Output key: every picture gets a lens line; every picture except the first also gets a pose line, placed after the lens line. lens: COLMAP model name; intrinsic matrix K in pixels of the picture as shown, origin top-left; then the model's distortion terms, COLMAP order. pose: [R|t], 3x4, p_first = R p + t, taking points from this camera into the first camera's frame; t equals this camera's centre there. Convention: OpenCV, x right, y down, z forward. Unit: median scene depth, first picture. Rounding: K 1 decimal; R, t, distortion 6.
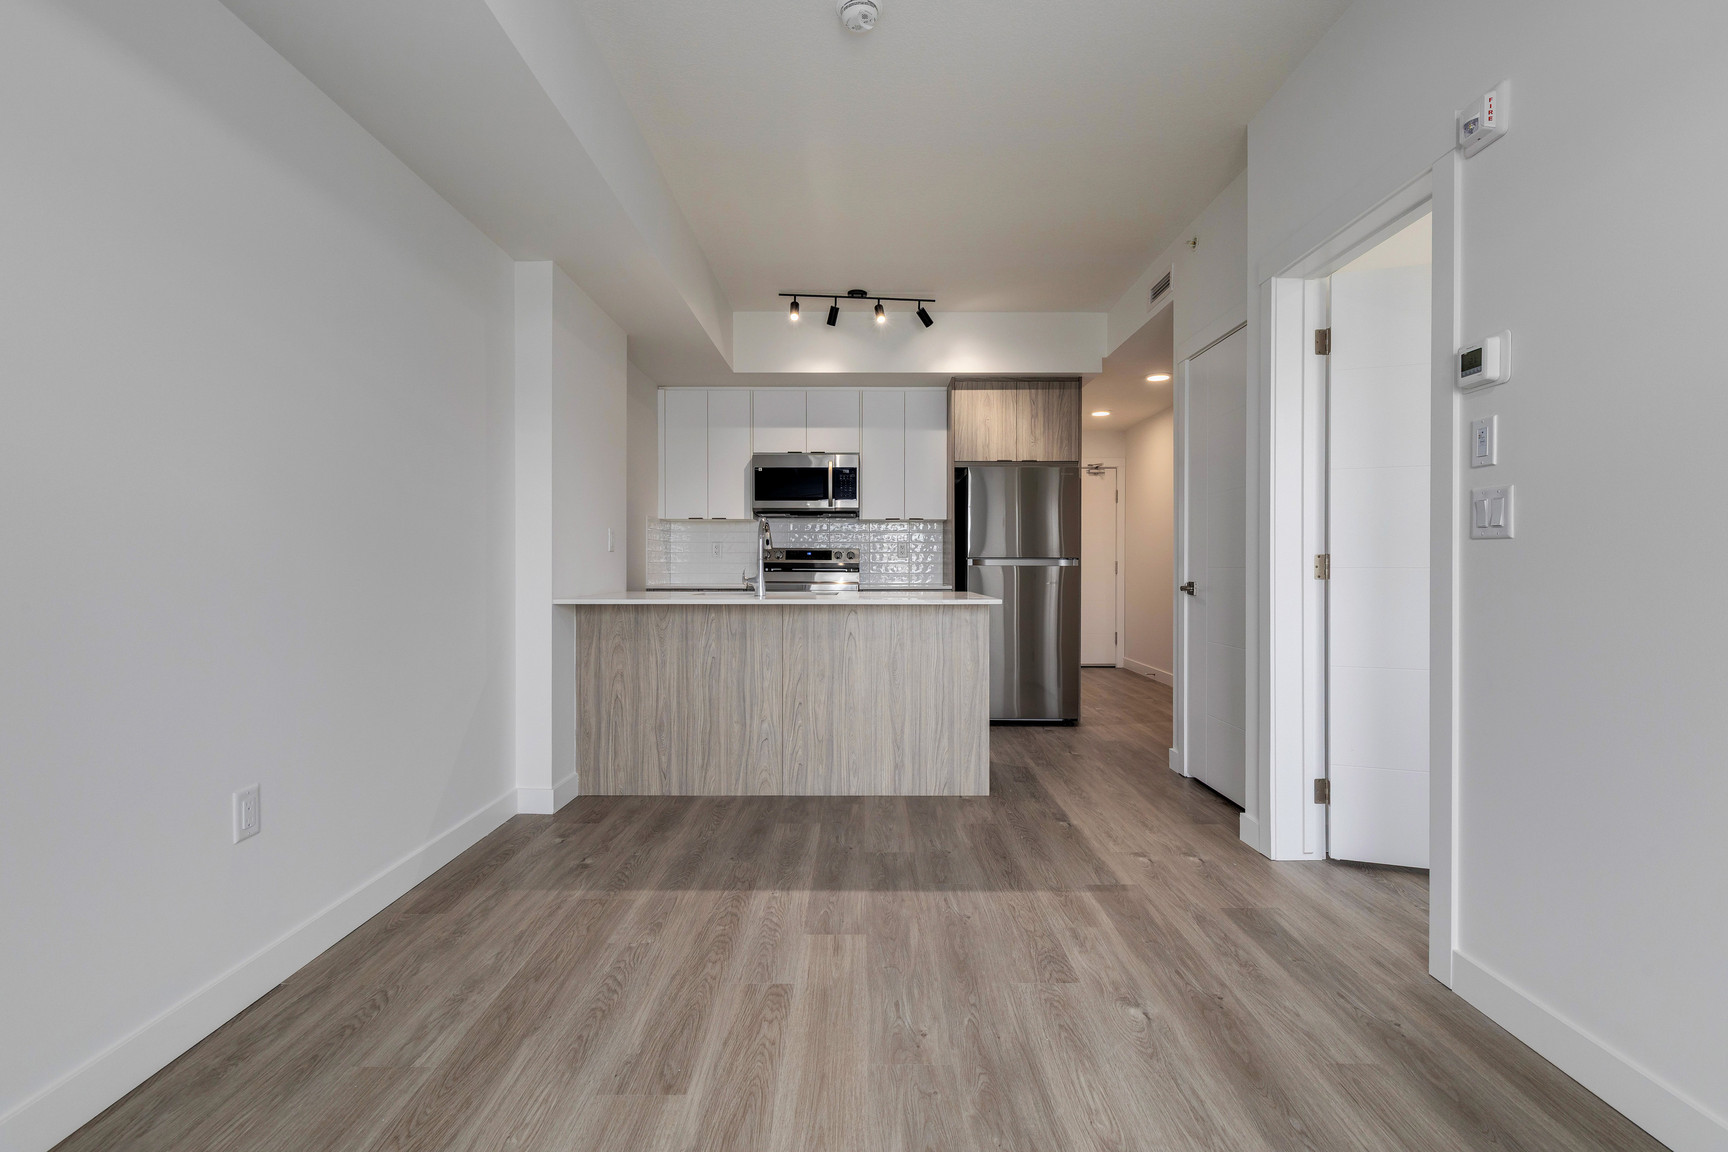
lens RADIAL K [[785.5, 0, 862.5], [0, 785.5, 569.5], [0, 0, 1]] dist [0.010503, -0.001079]
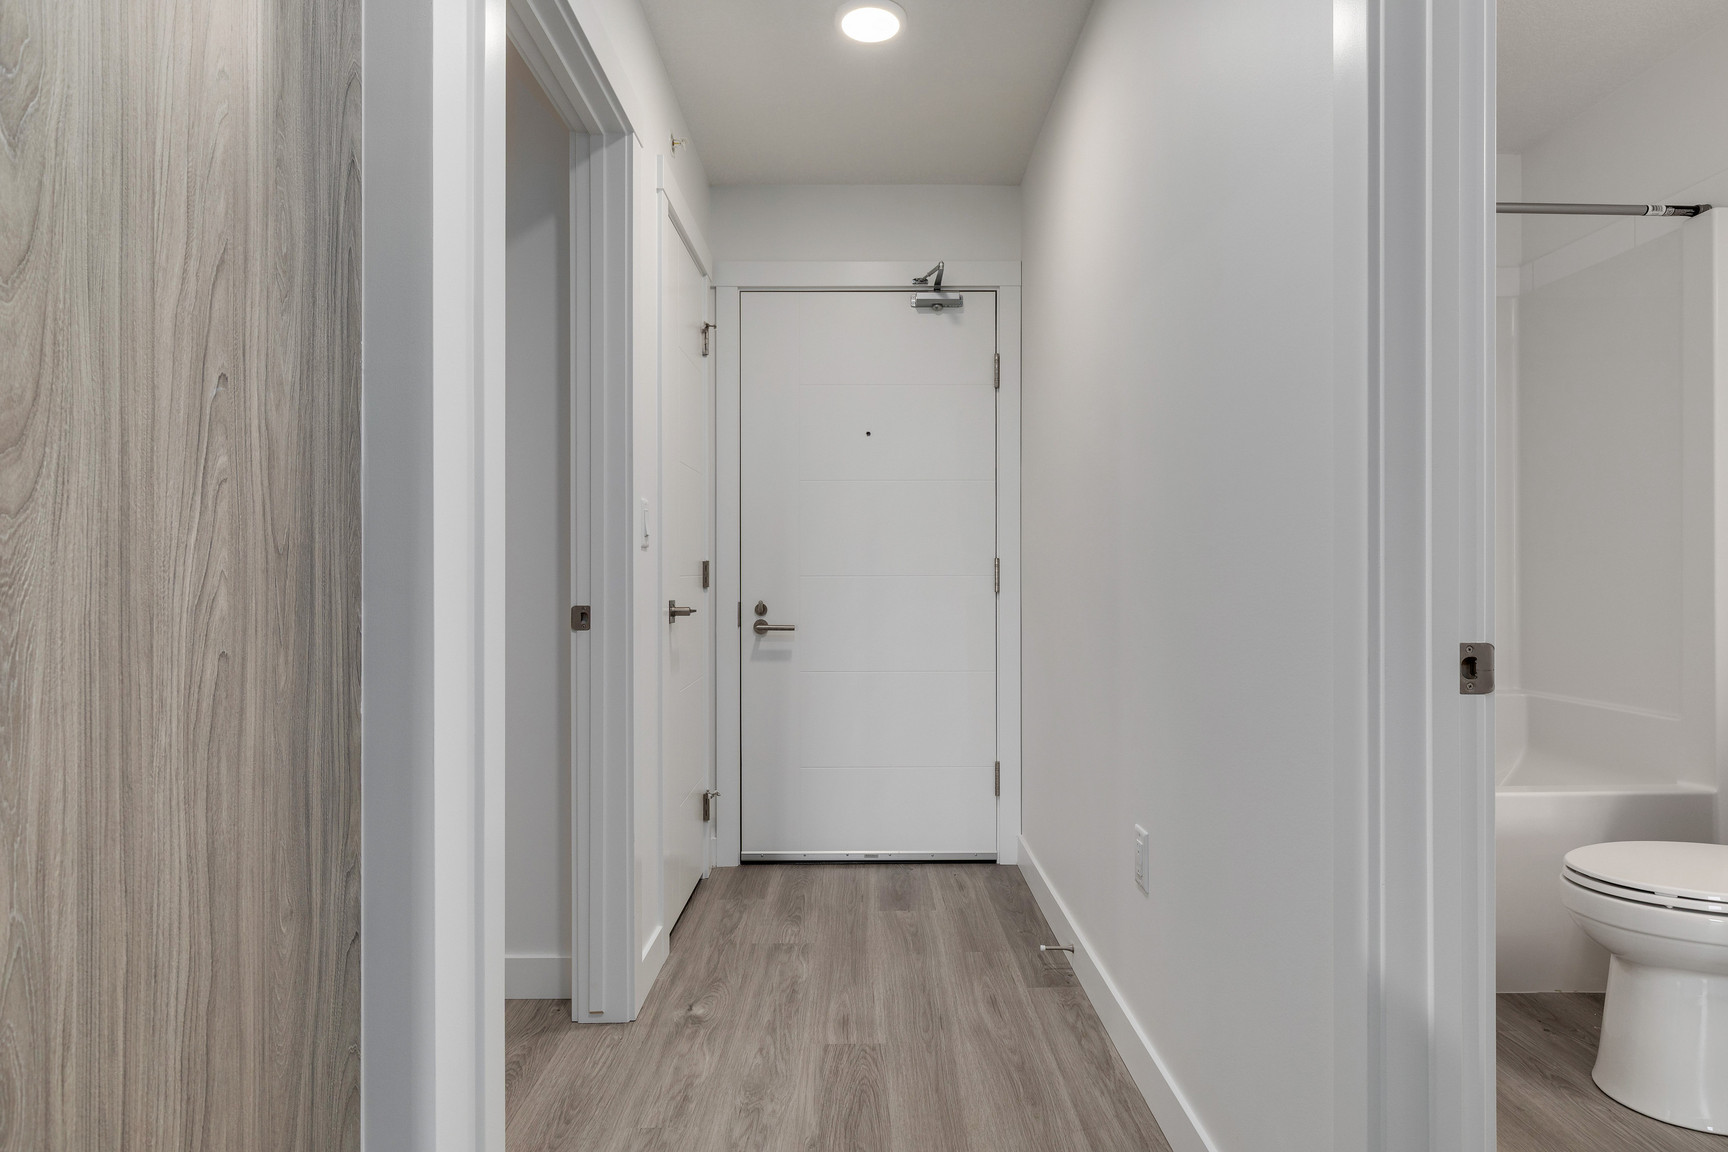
lens RADIAL K [[945.1, 0, 864.0], [0, 945.1, 576.0], [0, 0, 1]] dist [0.000356, 0.000042]
pose [[-0.007149, -0.003529, 0.999968, -0.452255], [0.003953, 0.999986, 0.003557, 0.089779], [-0.999967, 0.003978, -0.007135, 0.824960]]
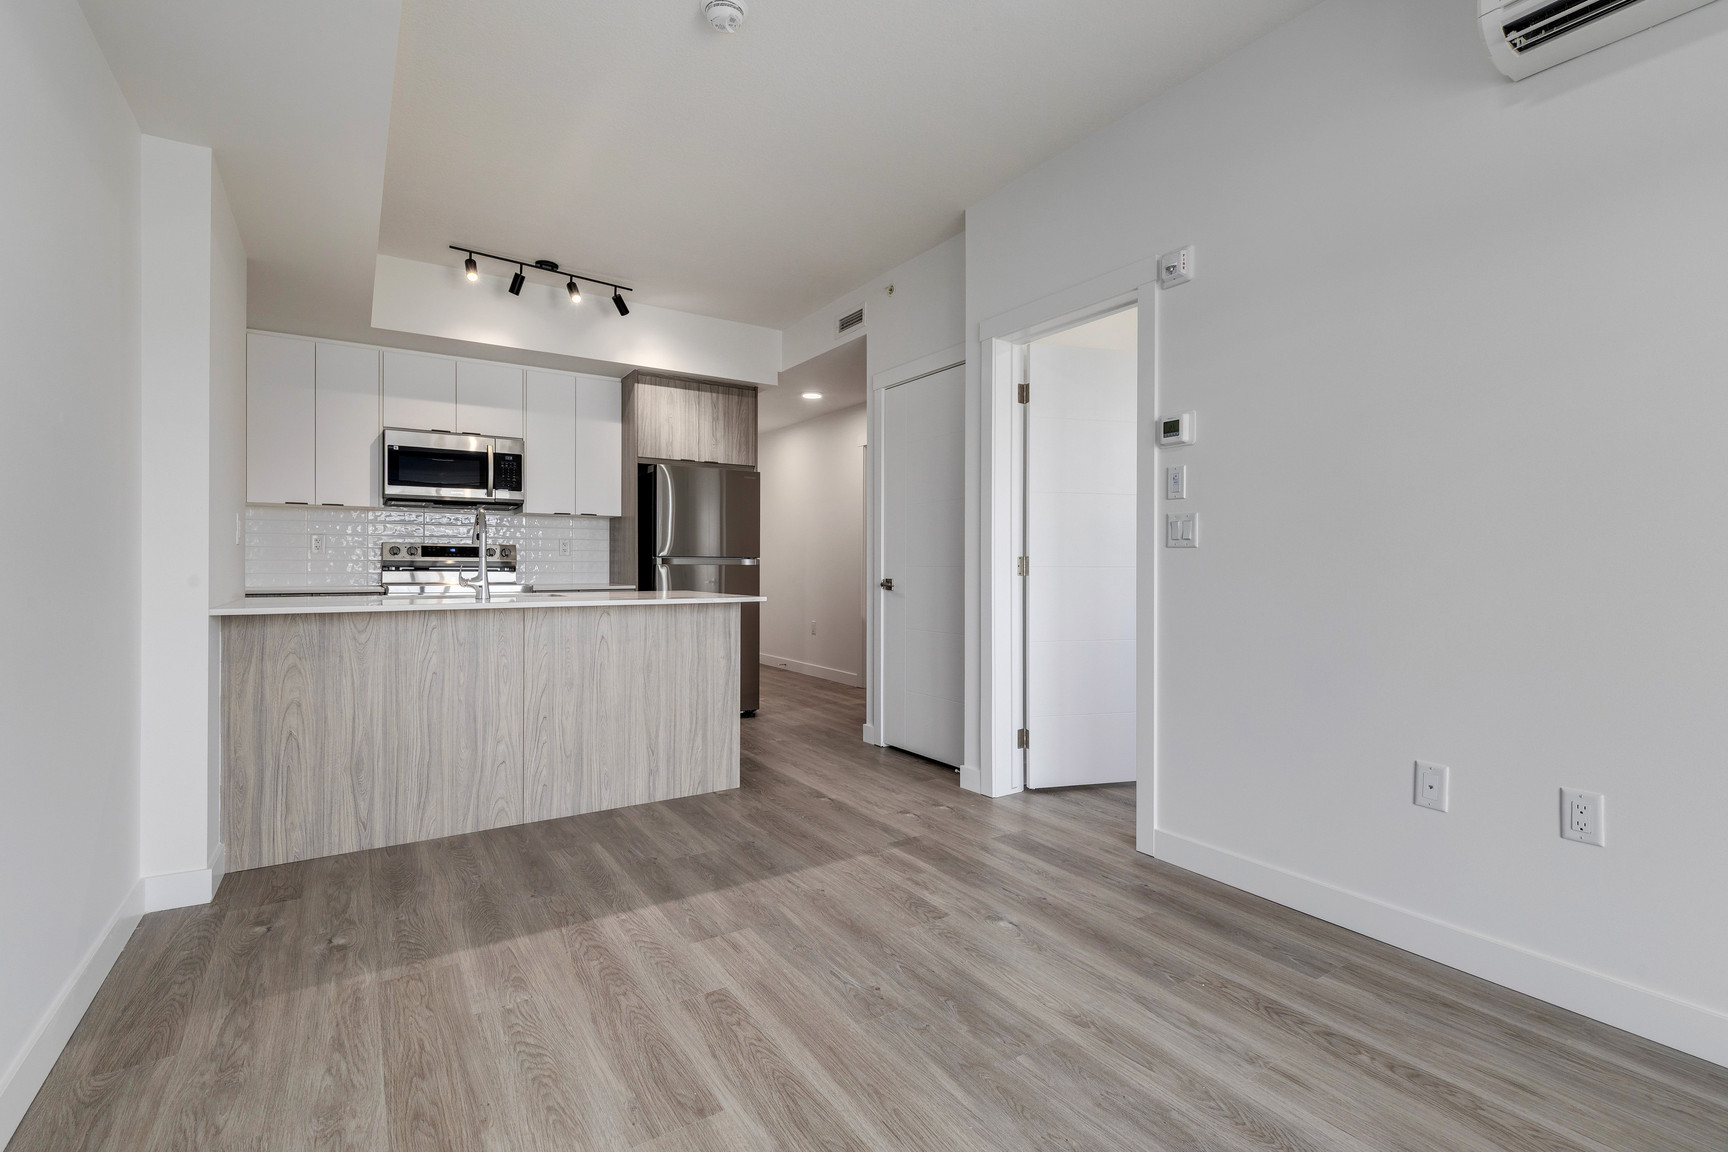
lens RADIAL K [[791.5, 0, 872.9], [0, 791.5, 565.5], [0, 0, 1]] dist [0.012331, -0.000920]
pose [[0.833784, 0.001600, 0.552089, -0.268064], [0.000522, 0.999993, -0.003687, 0.000392], [-0.552091, 0.003363, 0.833777, 0.036017]]
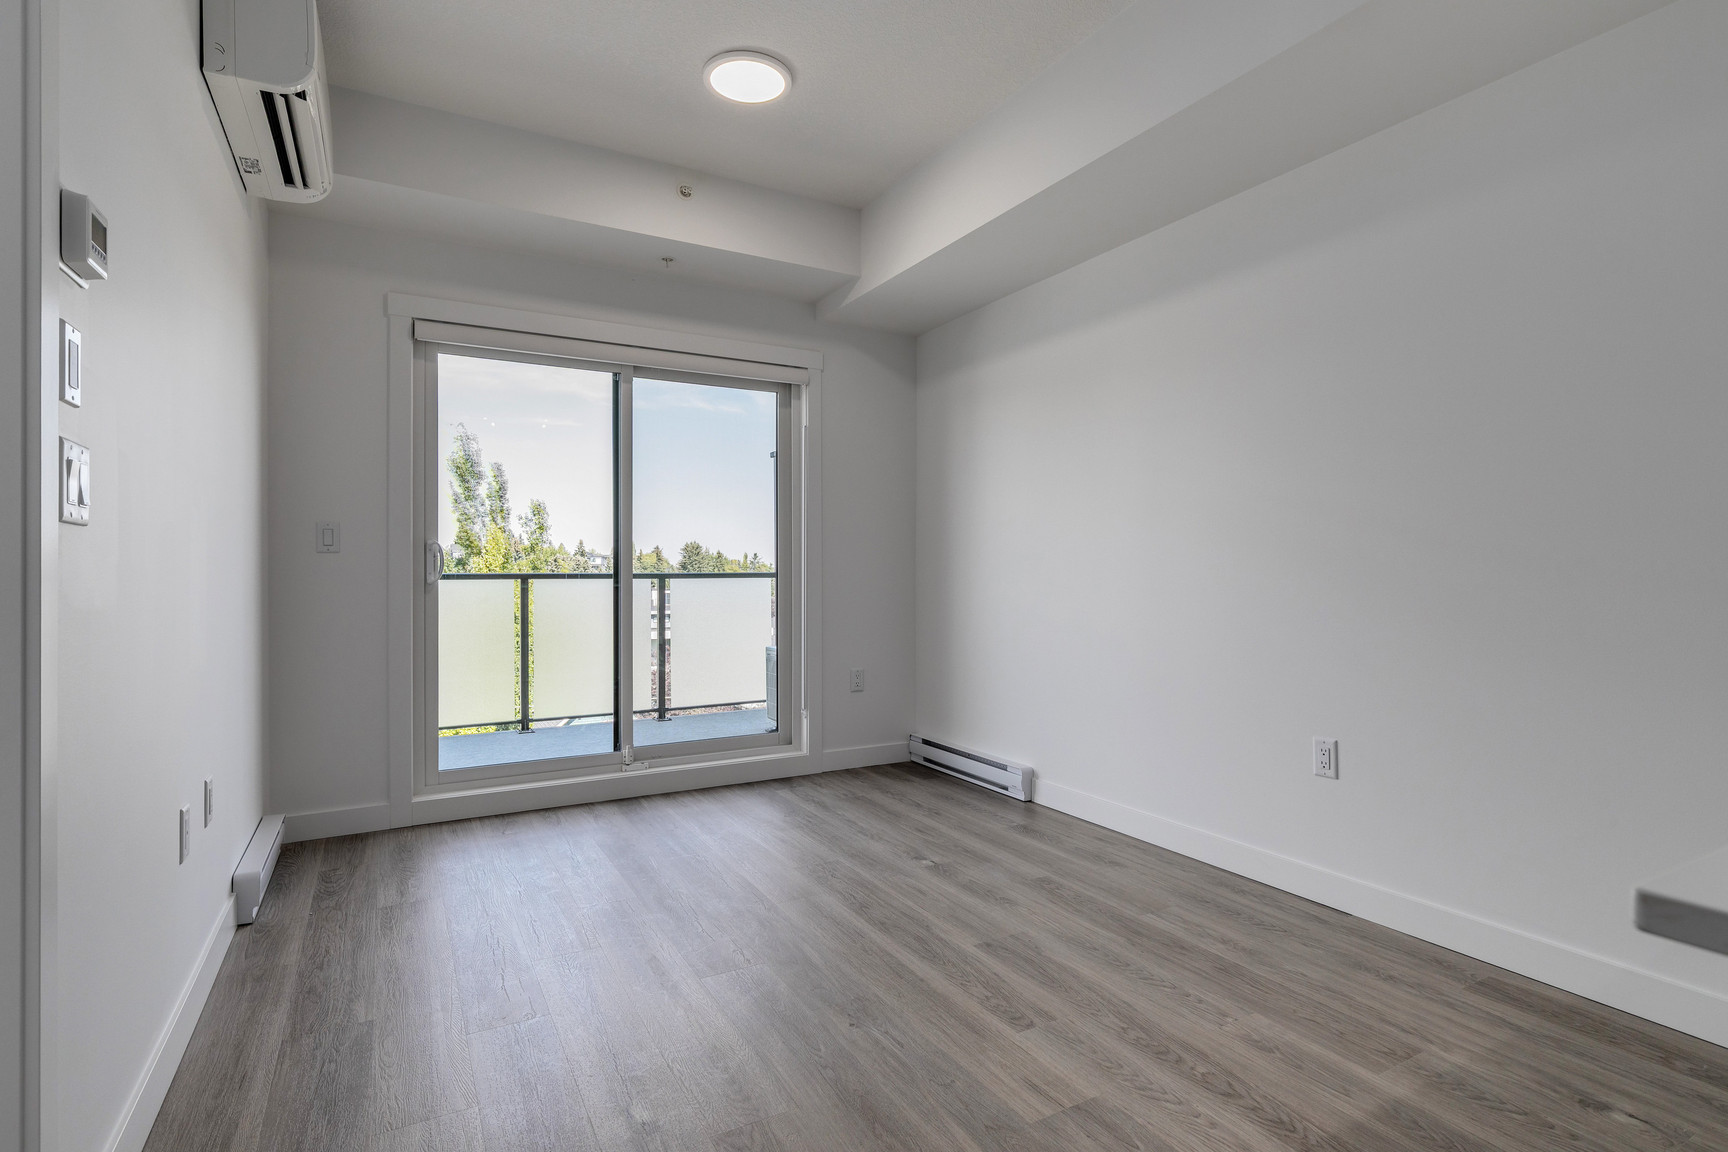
lens RADIAL K [[850.5, 0, 872.8], [0, 850.5, 568.5], [0, 0, 1]] dist [0.000404, -0.000250]
pose [[-0.869165, 0.000824, -0.494521, 0.296420], [-0.000184, 0.999998, 0.001990, -0.002969], [0.494521, 0.001820, -0.869164, 0.973849]]
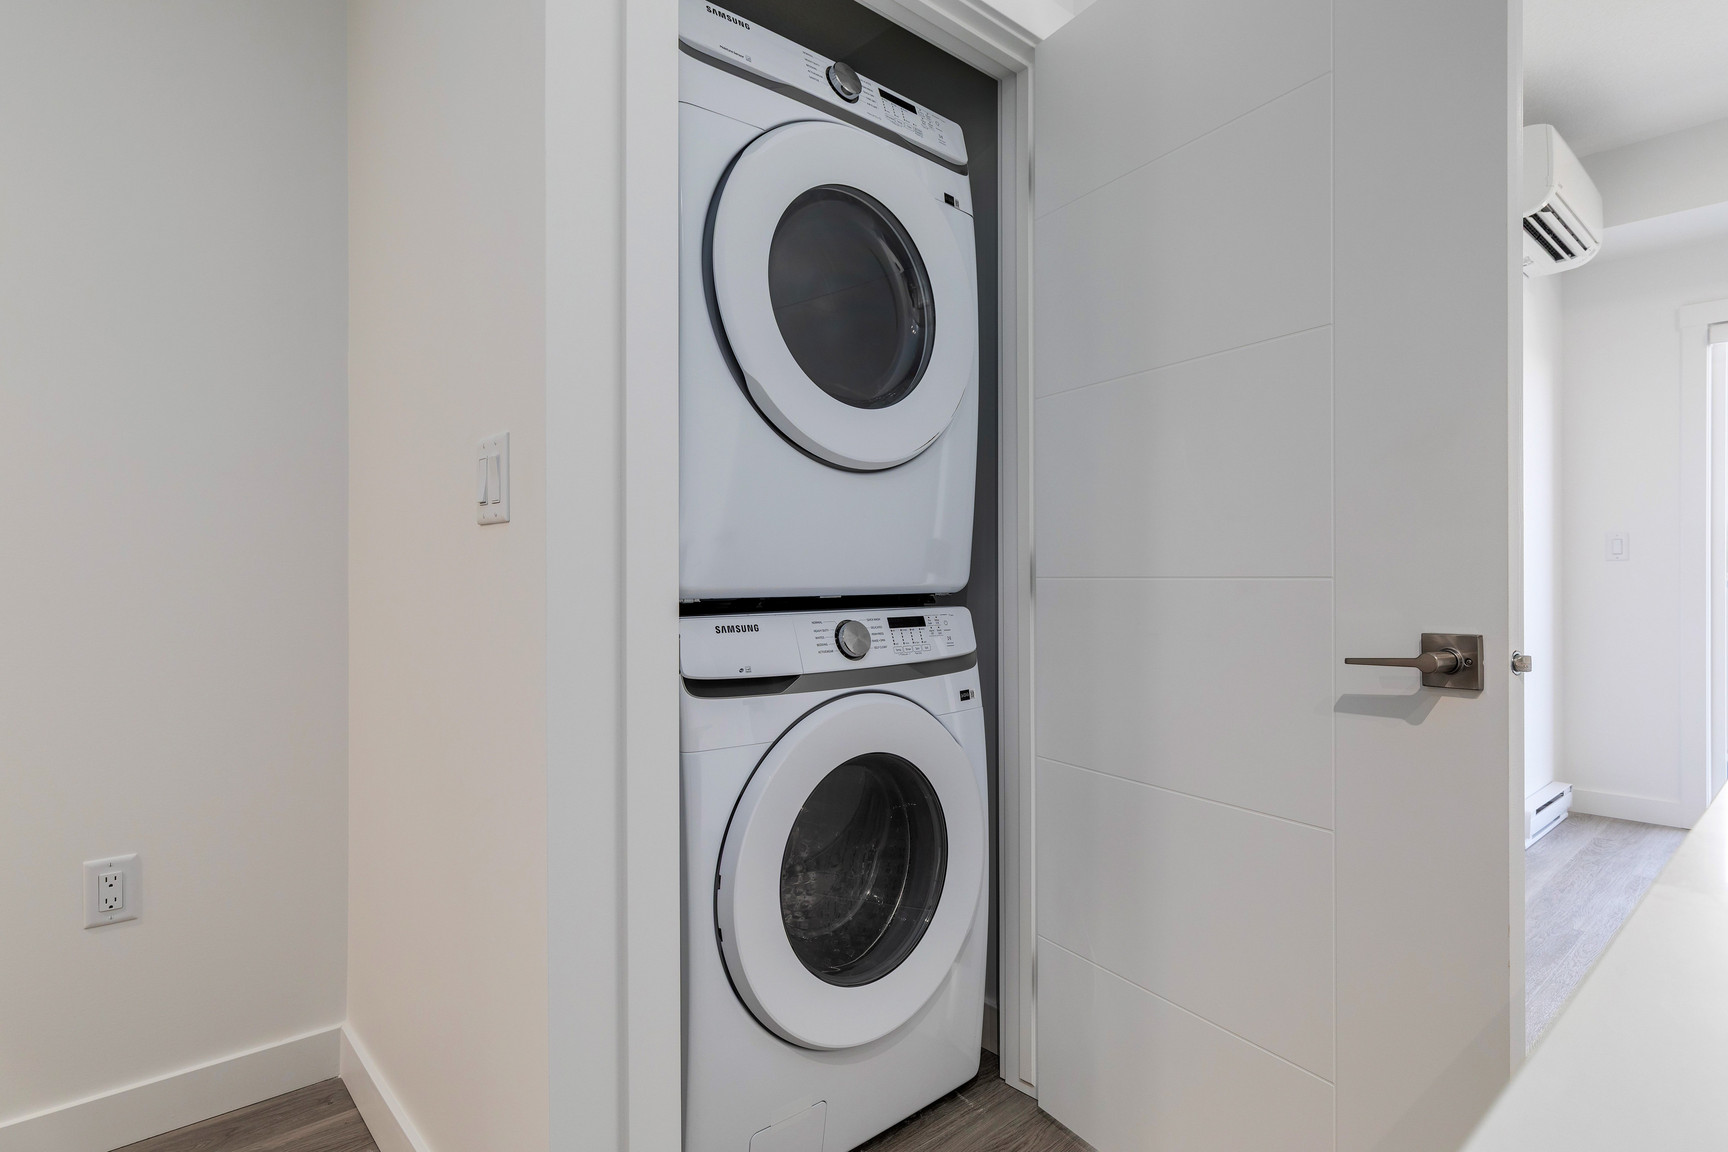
lens RADIAL K [[945.1, 0, 864.0], [0, 945.1, 576.0], [0, 0, 1]] dist [0.000356, 0.000042]
pose [[-0.674767, 0.000064, 0.738030, 0.127013], [0.002487, 0.999995, 0.002187, -0.004334], [-0.738026, 0.003311, -0.674764, 1.306337]]
